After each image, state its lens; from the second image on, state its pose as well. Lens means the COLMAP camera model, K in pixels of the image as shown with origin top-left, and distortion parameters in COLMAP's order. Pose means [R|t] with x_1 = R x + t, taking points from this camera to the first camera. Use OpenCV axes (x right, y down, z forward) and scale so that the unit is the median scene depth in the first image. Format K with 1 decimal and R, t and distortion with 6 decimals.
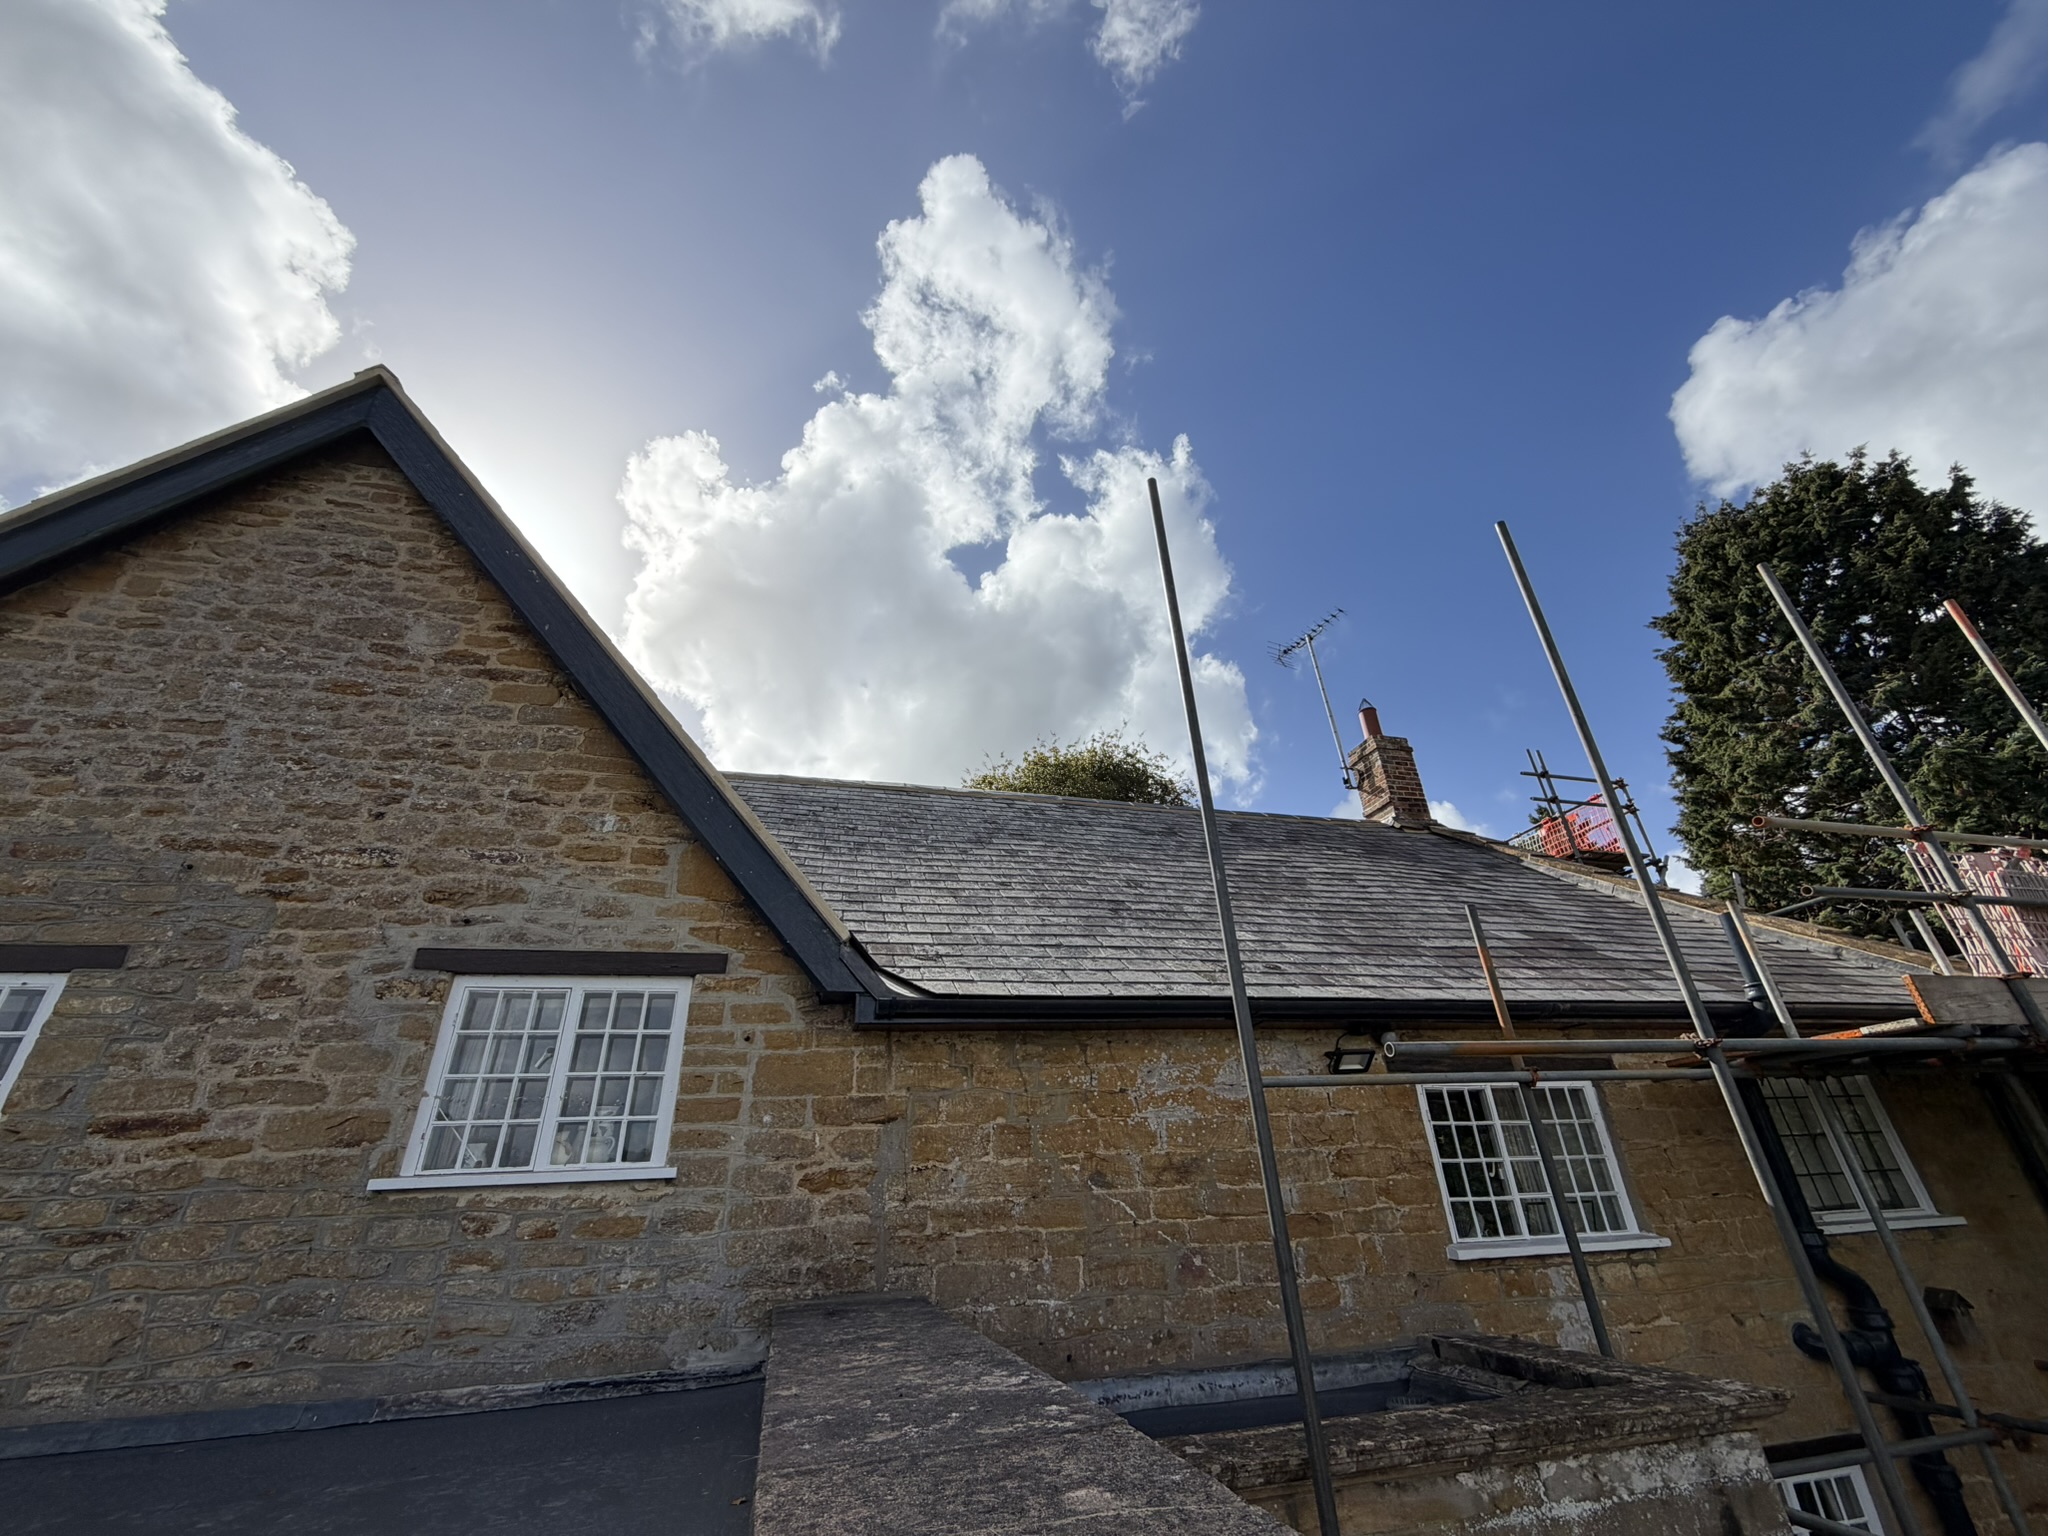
lens RADIAL K [[806.8, 0, 1024.0], [0, 806.8, 768.0], [0, 0, 1]] dist [0.004860, 0.000375]
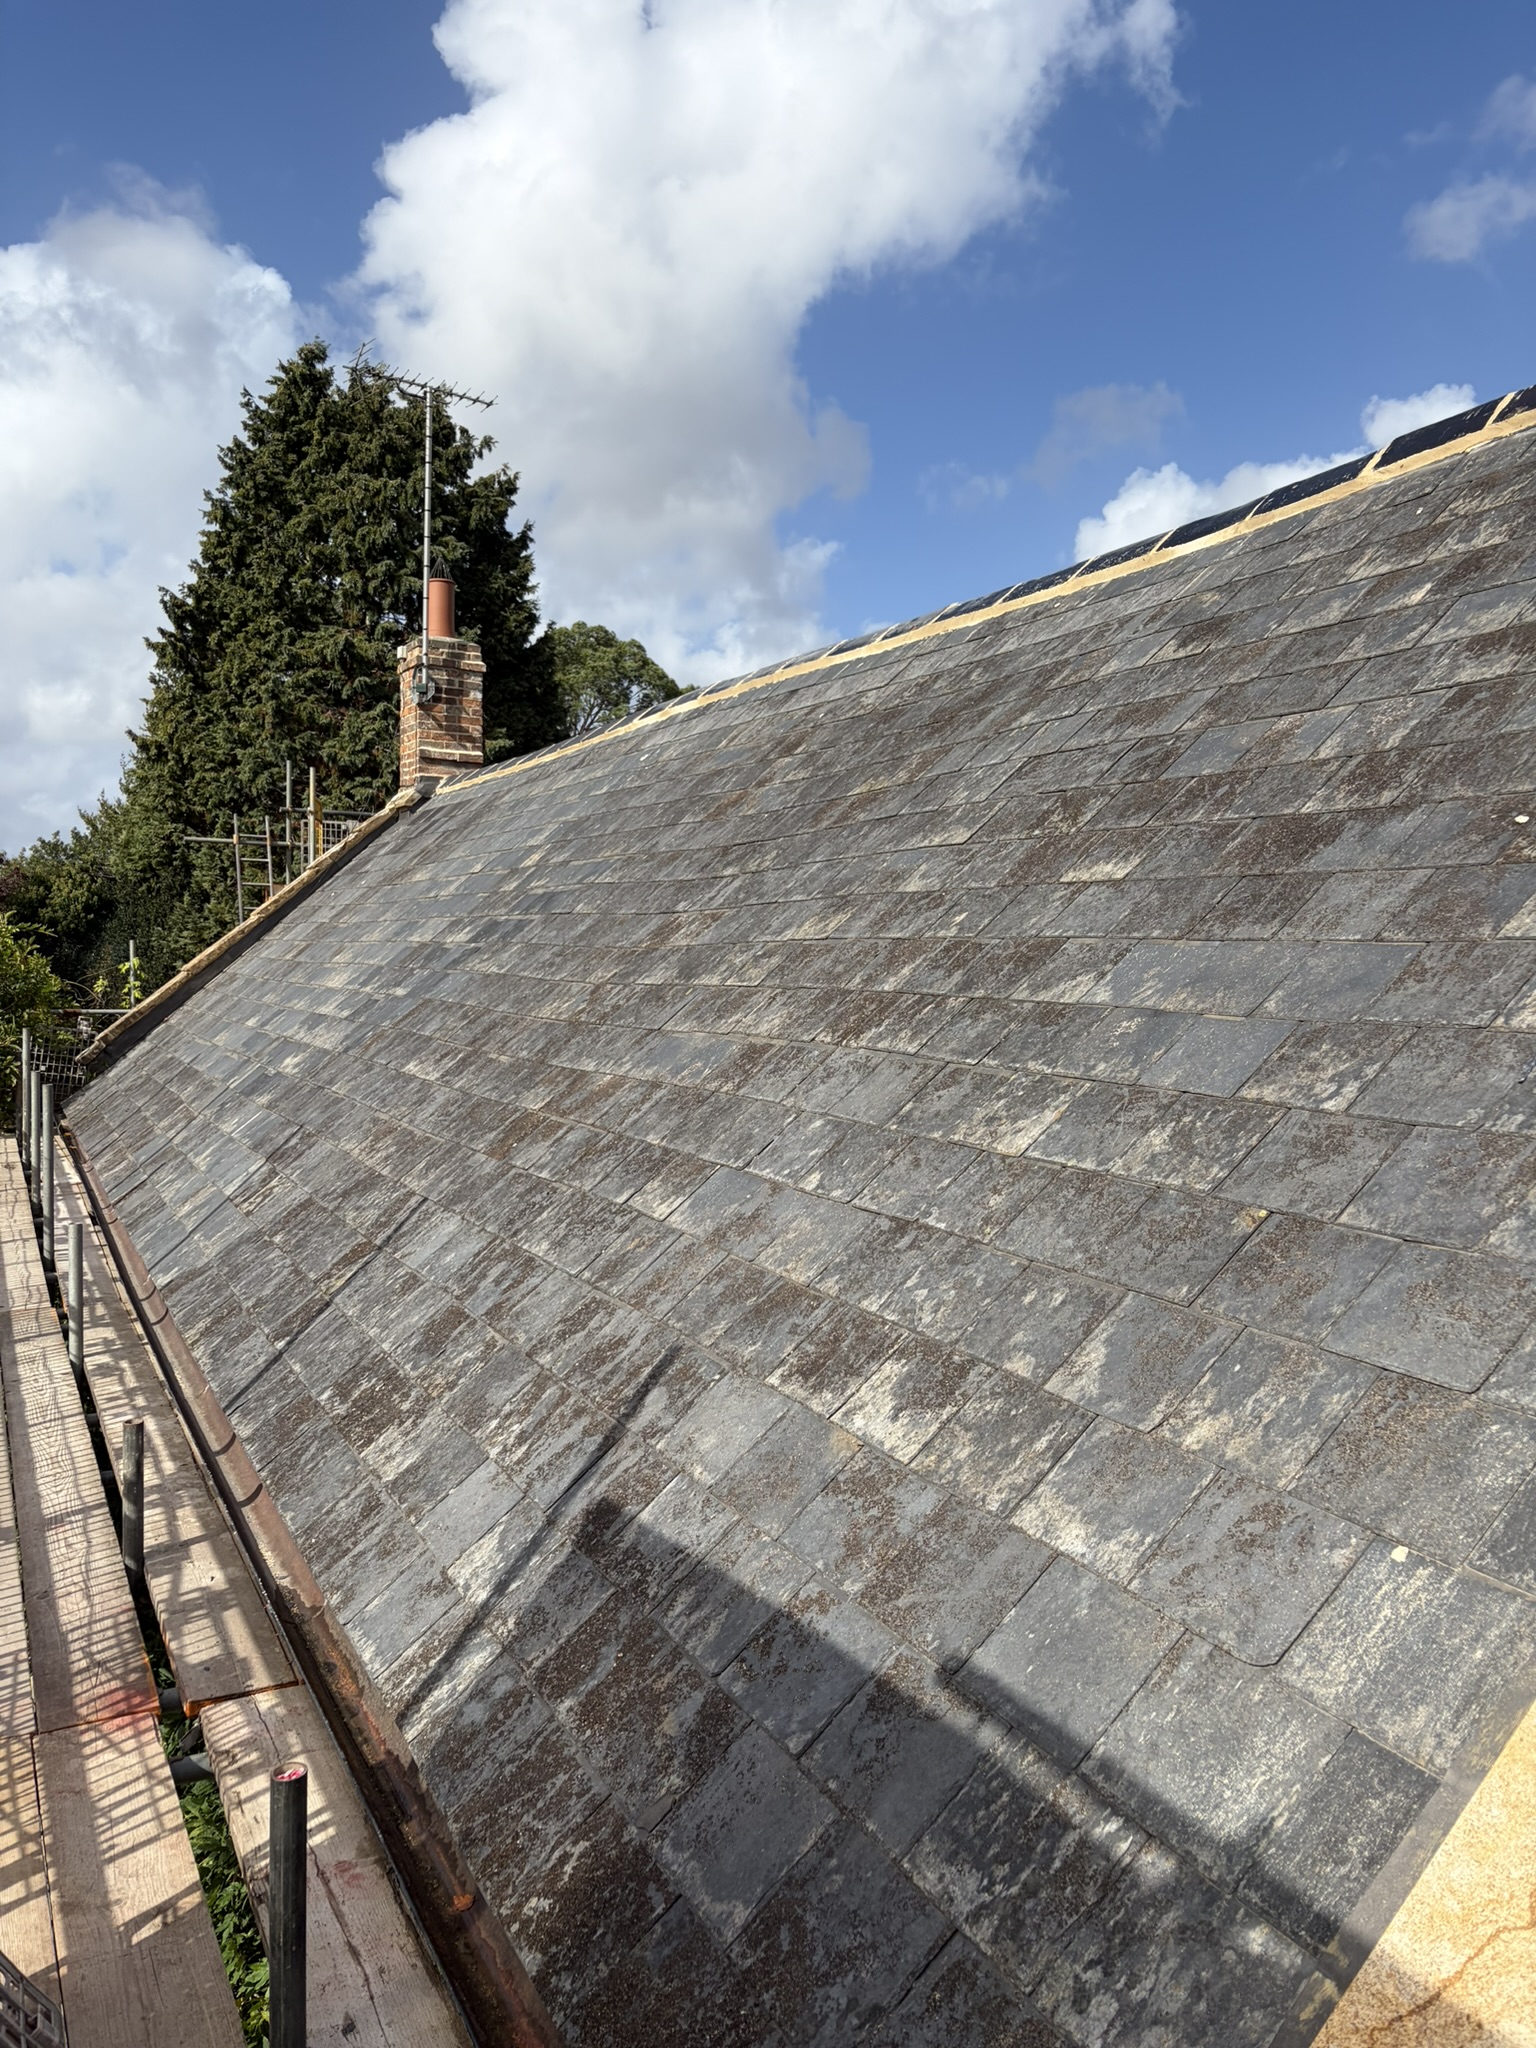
lens RADIAL K [[1563.4, 0, 762.5], [0, 1563.4, 966.9], [0, 0, 1]] dist [0.023545, 0.003627]
pose [[-0.213992, 0.036516, 0.976153, -0.798857], [-0.458412, 0.878677, -0.133363, 0.240606], [-0.862593, -0.476019, -0.171290, 0.894919]]
